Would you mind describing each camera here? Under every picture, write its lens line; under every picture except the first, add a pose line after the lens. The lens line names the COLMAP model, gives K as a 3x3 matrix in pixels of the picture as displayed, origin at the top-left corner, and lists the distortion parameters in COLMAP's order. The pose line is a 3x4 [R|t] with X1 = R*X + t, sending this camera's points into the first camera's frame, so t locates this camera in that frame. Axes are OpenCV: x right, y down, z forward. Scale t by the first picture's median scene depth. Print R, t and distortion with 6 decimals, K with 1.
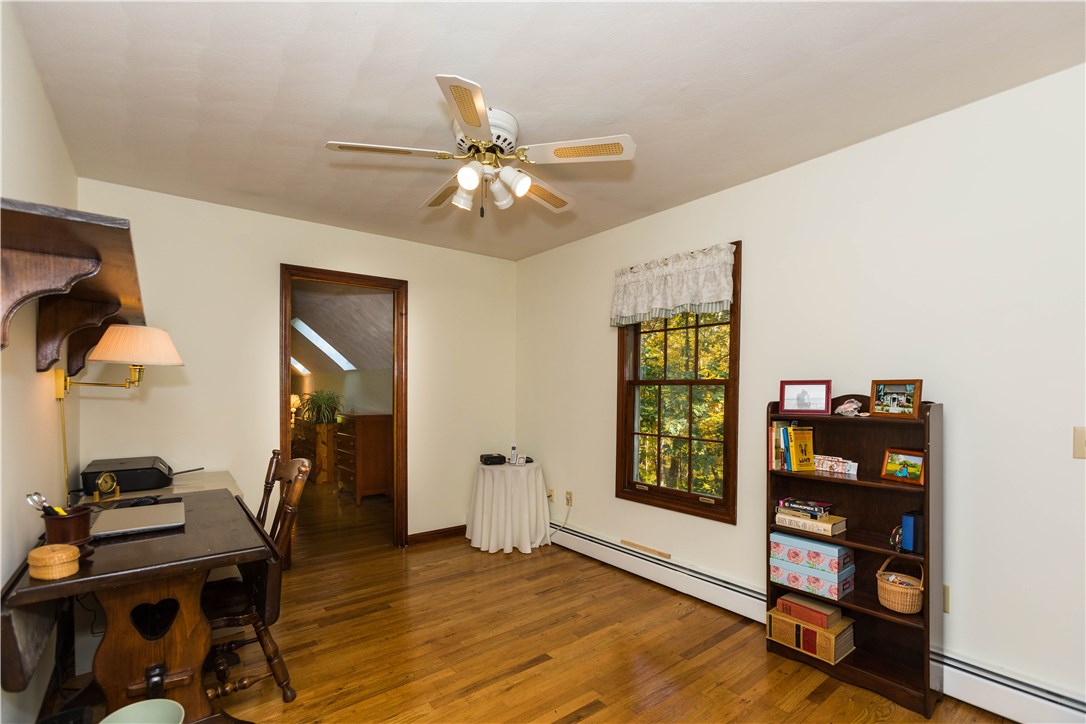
lens RADIAL K [[498.3, 0, 546.8], [0, 498.3, 405.0], [0, 0, 1]] dist [-0.001823, 0.015062]
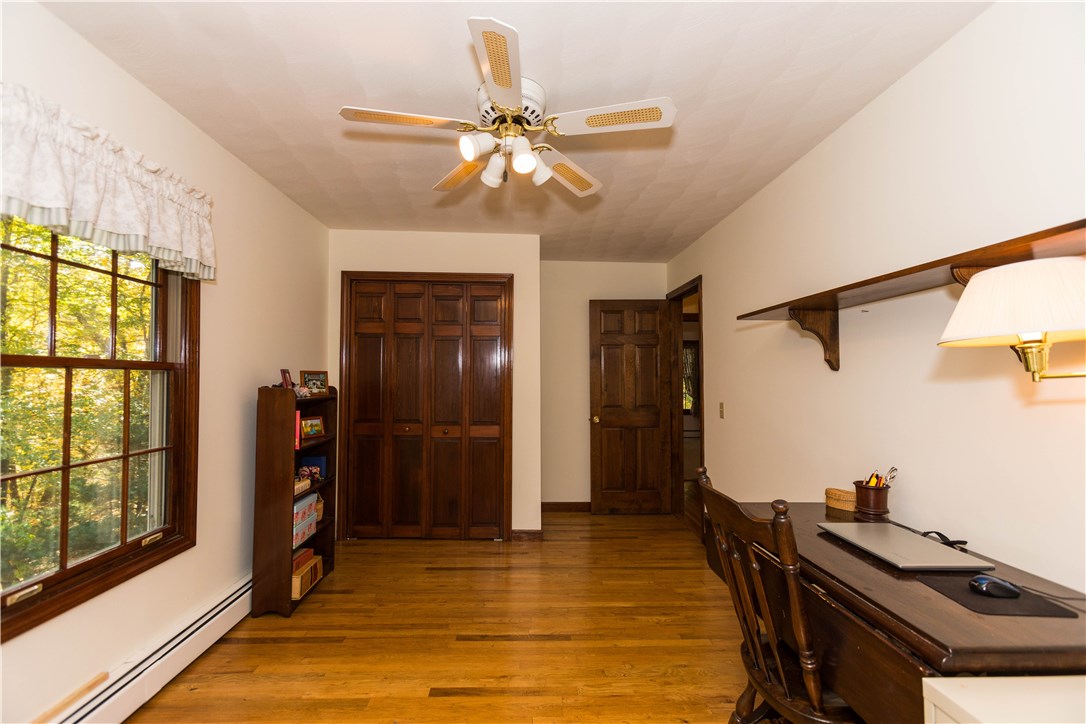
lens RADIAL K [[502.4, 0, 544.3], [0, 502.4, 386.3], [0, 0, 1]] dist [-0.003592, 0.009818]
pose [[-0.819114, -0.018435, 0.573334, -0.438964], [0.006778, 0.999103, 0.041809, -0.036603], [-0.573590, 0.038132, -0.818254, 1.080328]]
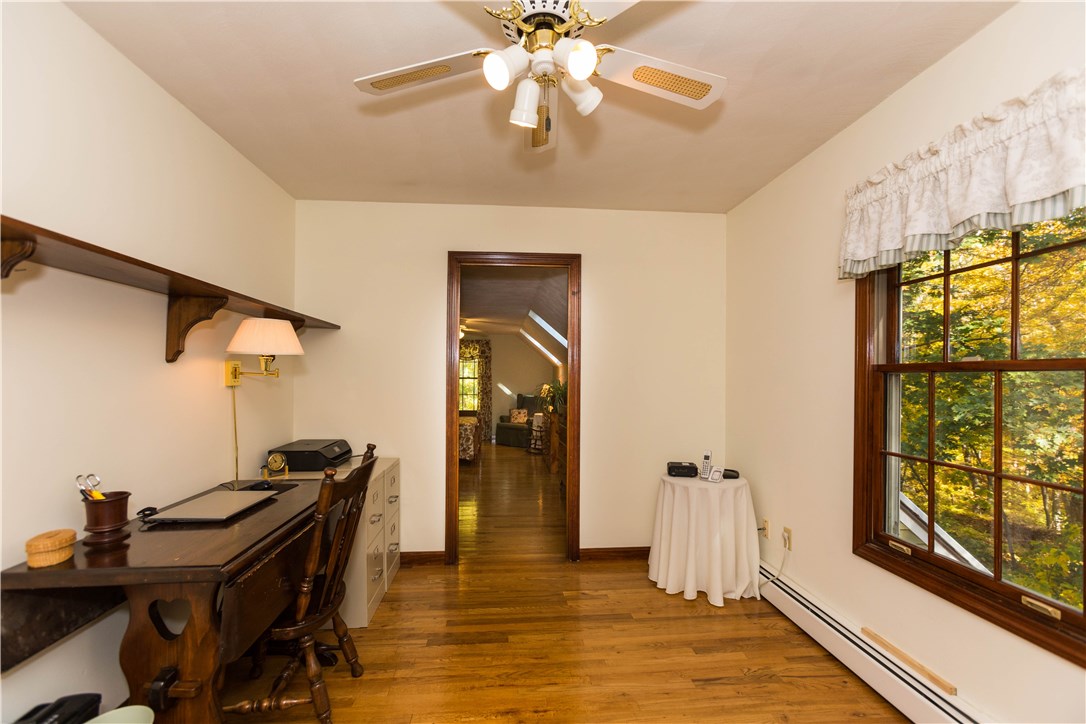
lens RADIAL K [[497.1, 0, 538.9], [0, 497.1, 377.9], [0, 0, 1]] dist [-0.006075, 0.009329]
pose [[0.837862, -0.000047, -0.545881, 0.153316], [-0.019090, 0.999386, -0.029388, -0.007460], [0.545548, 0.035045, 0.837347, 0.273049]]
